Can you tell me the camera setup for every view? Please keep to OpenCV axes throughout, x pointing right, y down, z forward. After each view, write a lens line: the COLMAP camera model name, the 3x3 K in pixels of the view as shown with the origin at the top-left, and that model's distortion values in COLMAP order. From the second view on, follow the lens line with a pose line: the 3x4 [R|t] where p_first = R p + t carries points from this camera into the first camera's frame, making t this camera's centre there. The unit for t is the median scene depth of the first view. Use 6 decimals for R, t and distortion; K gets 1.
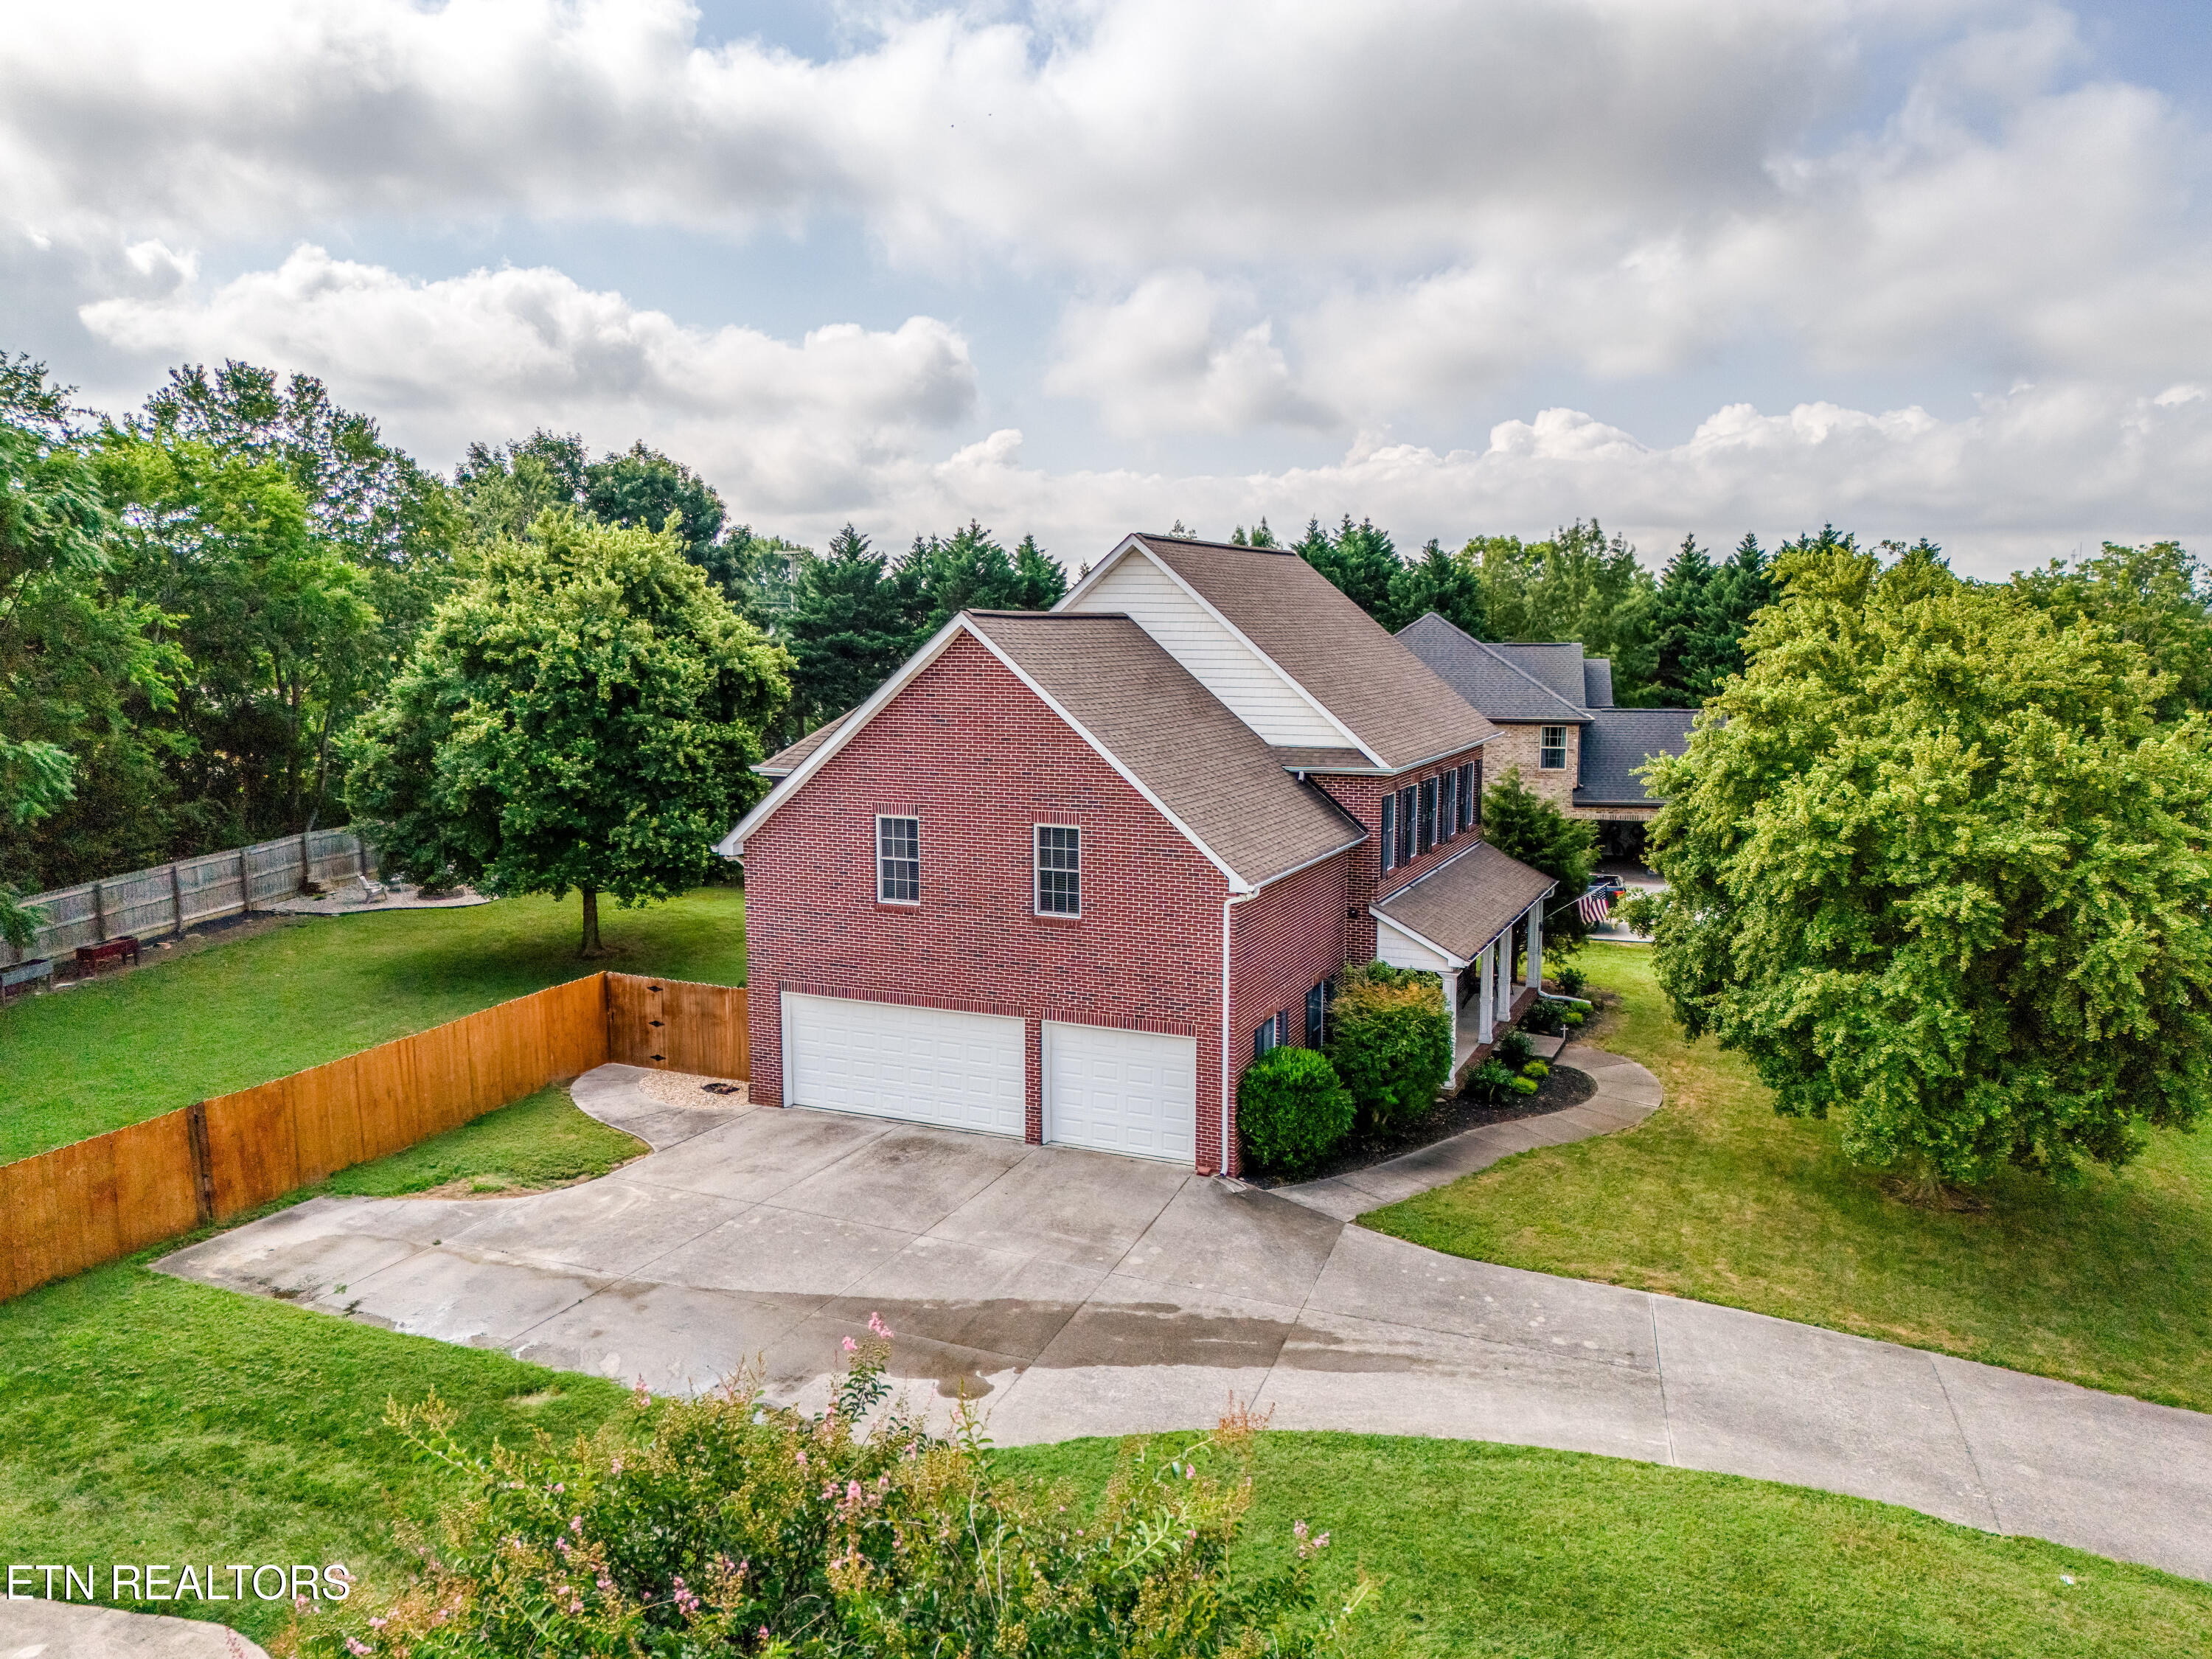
lens RADIAL K [[1548.5, 0, 1142.0], [0, 1548.5, 853.6], [0, 0, 1]] dist [0.030701, -0.028935]
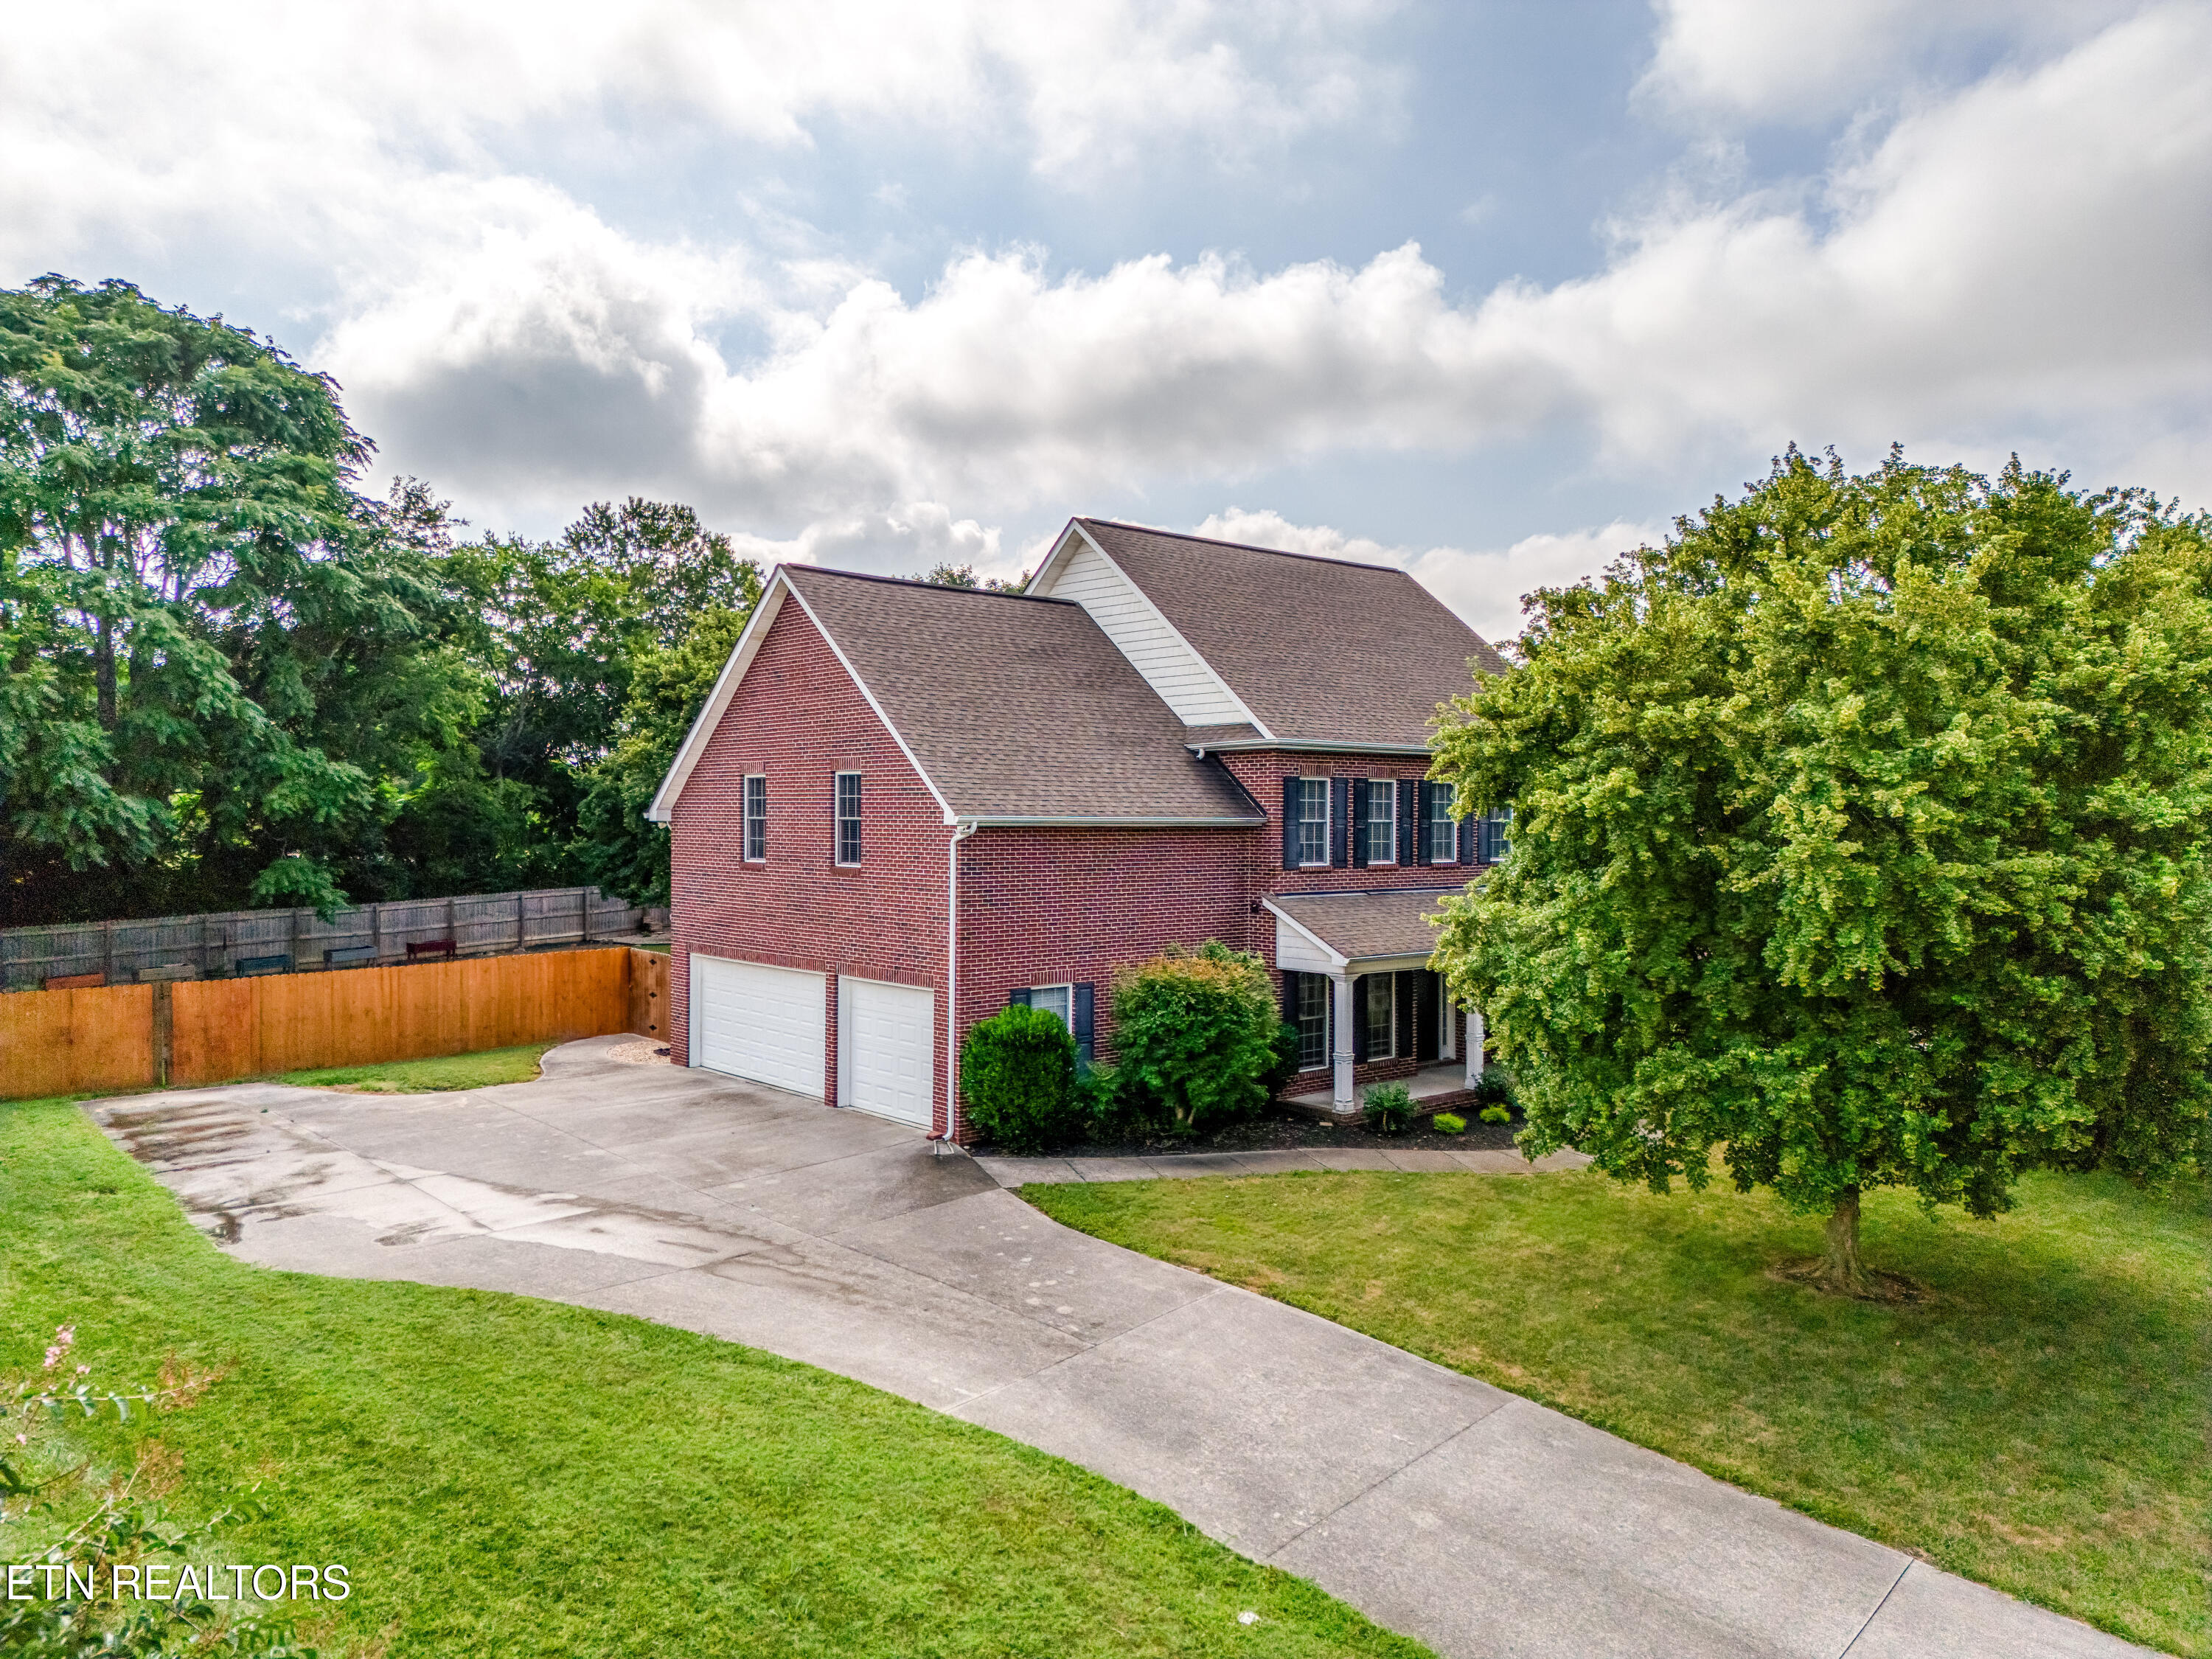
lens RADIAL K [[1548.5, 0, 1123.1], [0, 1548.5, 829.0], [0, 0, 1]] dist [0.030701, -0.028935]
pose [[0.905525, 0.006384, -0.424245, 0.509573], [-0.064095, 0.990470, -0.121902, 0.123352], [0.419424, 0.137577, 0.897305, 0.182077]]
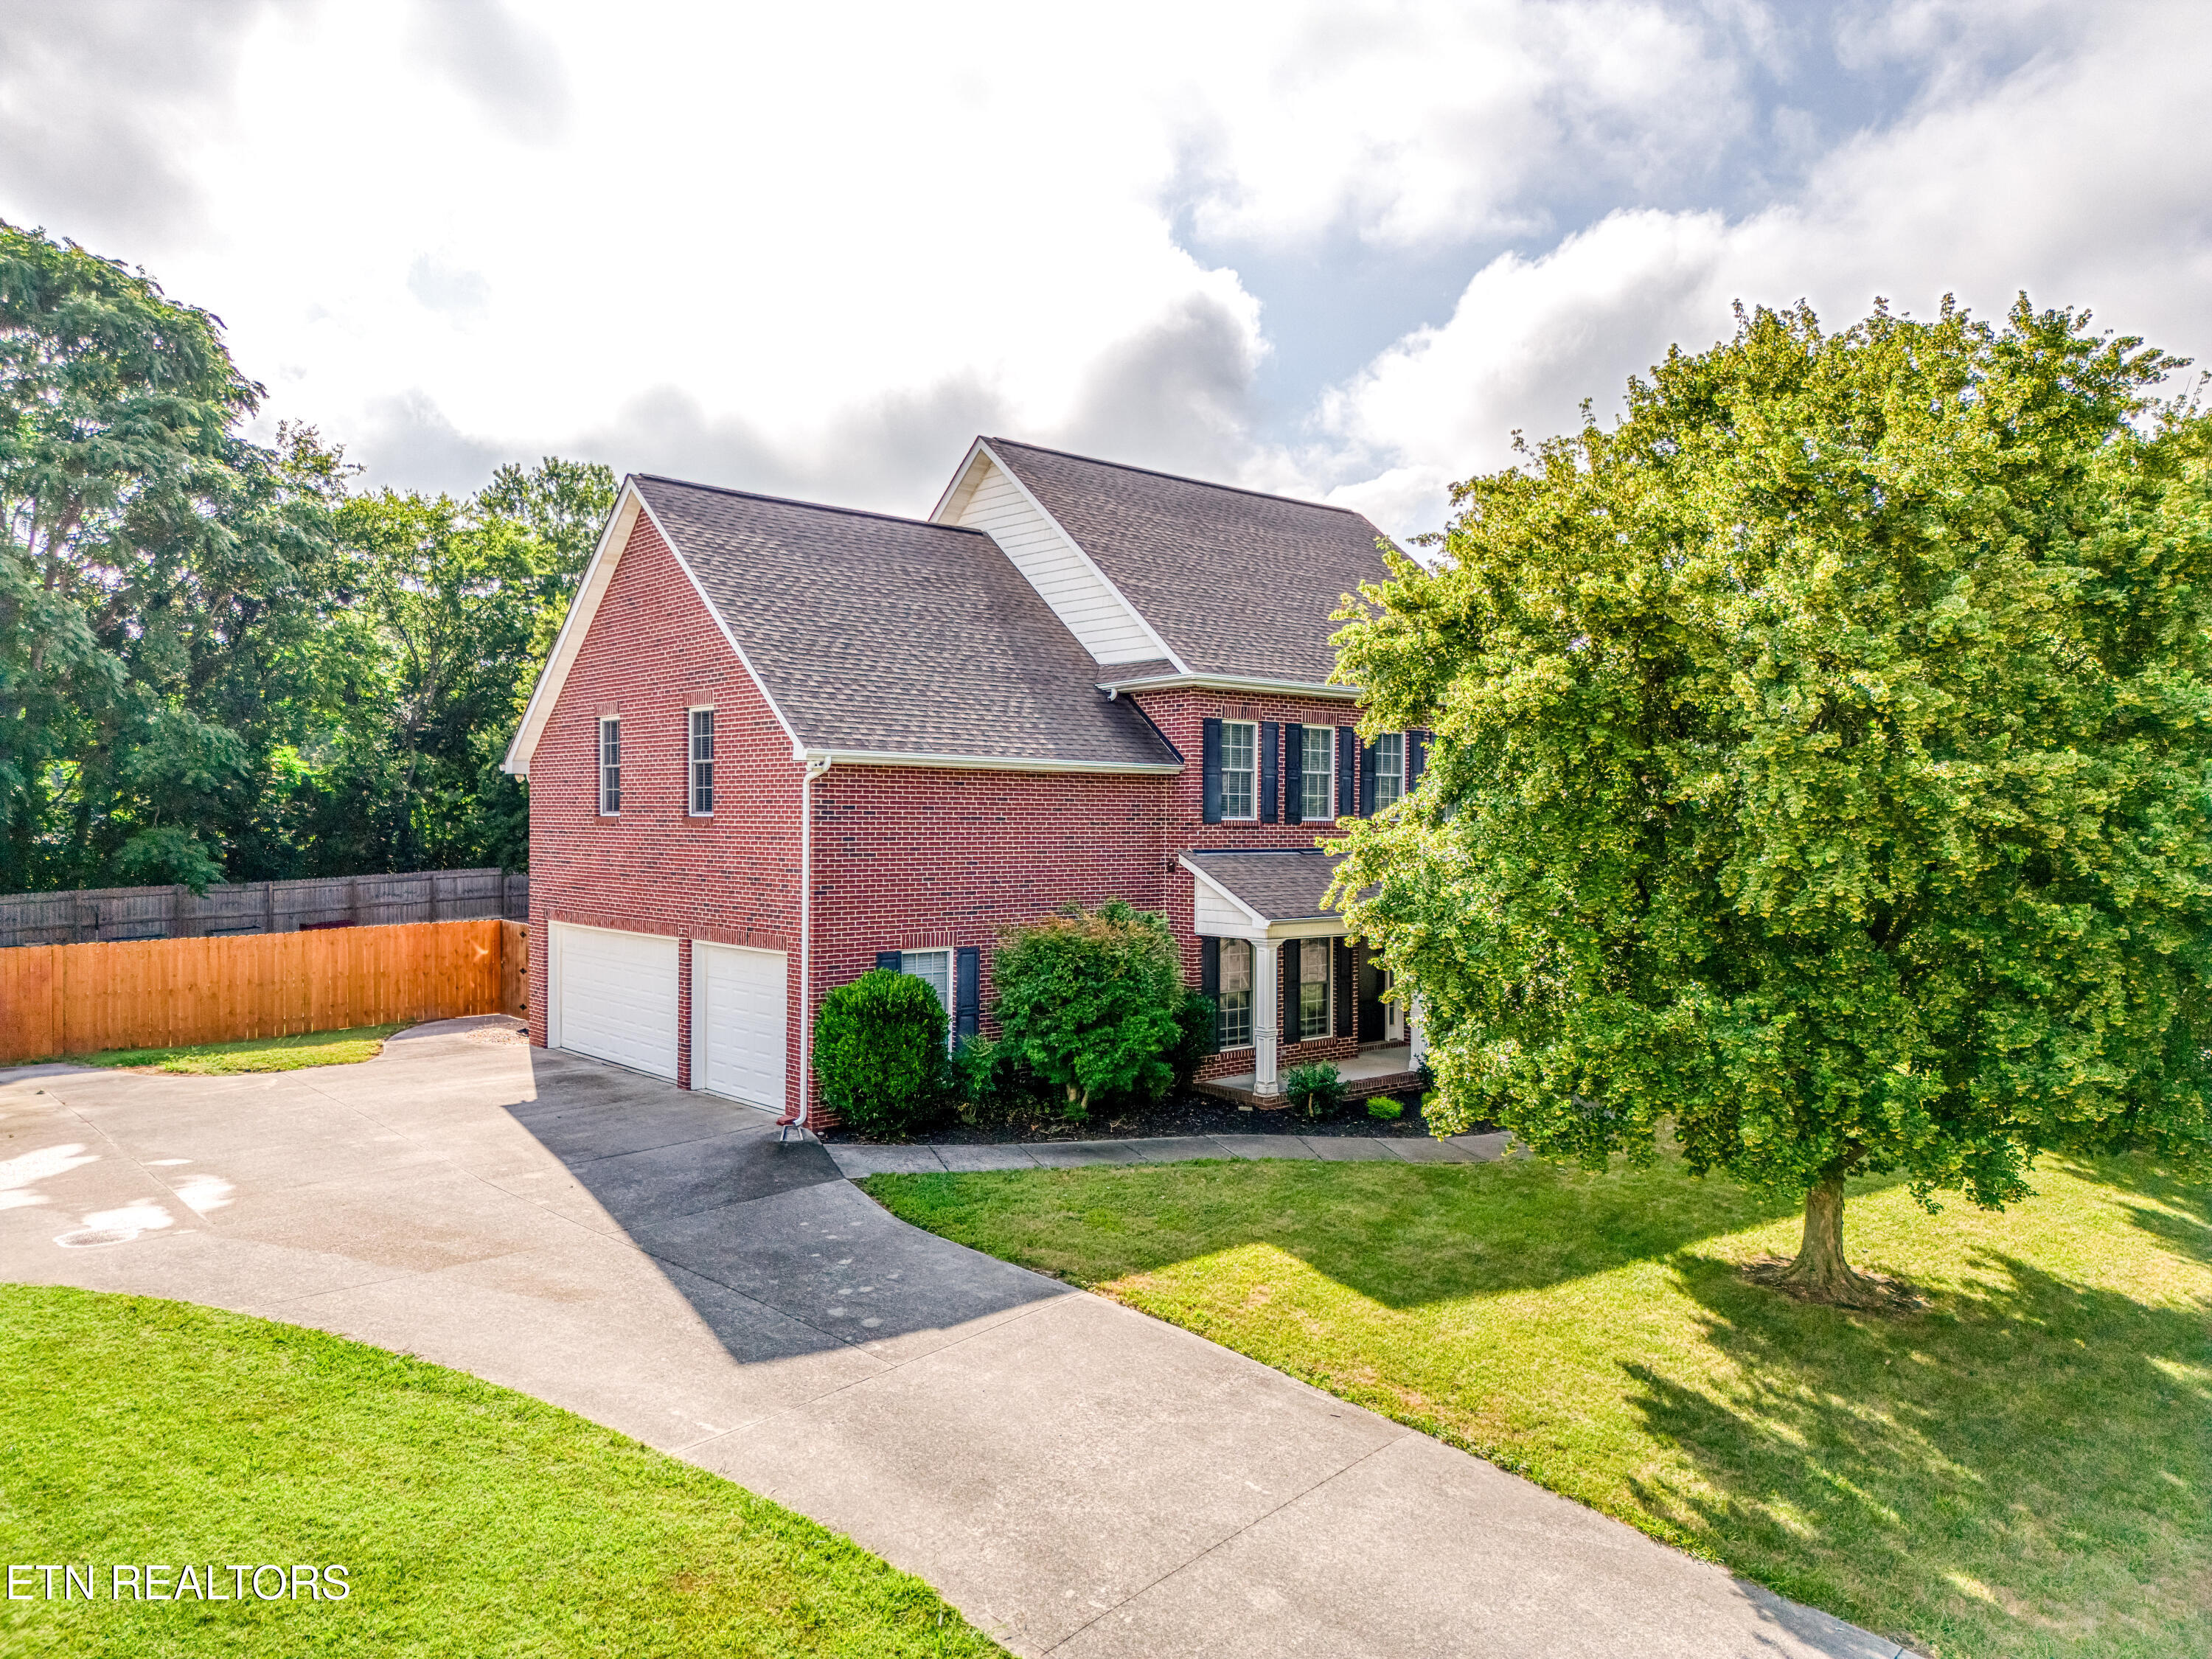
lens RADIAL K [[1548.5, 0, 1141.2], [0, 1548.5, 822.9], [0, 0, 1]] dist [0.030701, -0.028935]
pose [[0.909644, 0.004428, -0.415366, 0.516144], [-0.064742, 0.989235, -0.131238, 0.139582], [0.410313, 0.146272, 0.900138, 0.314250]]
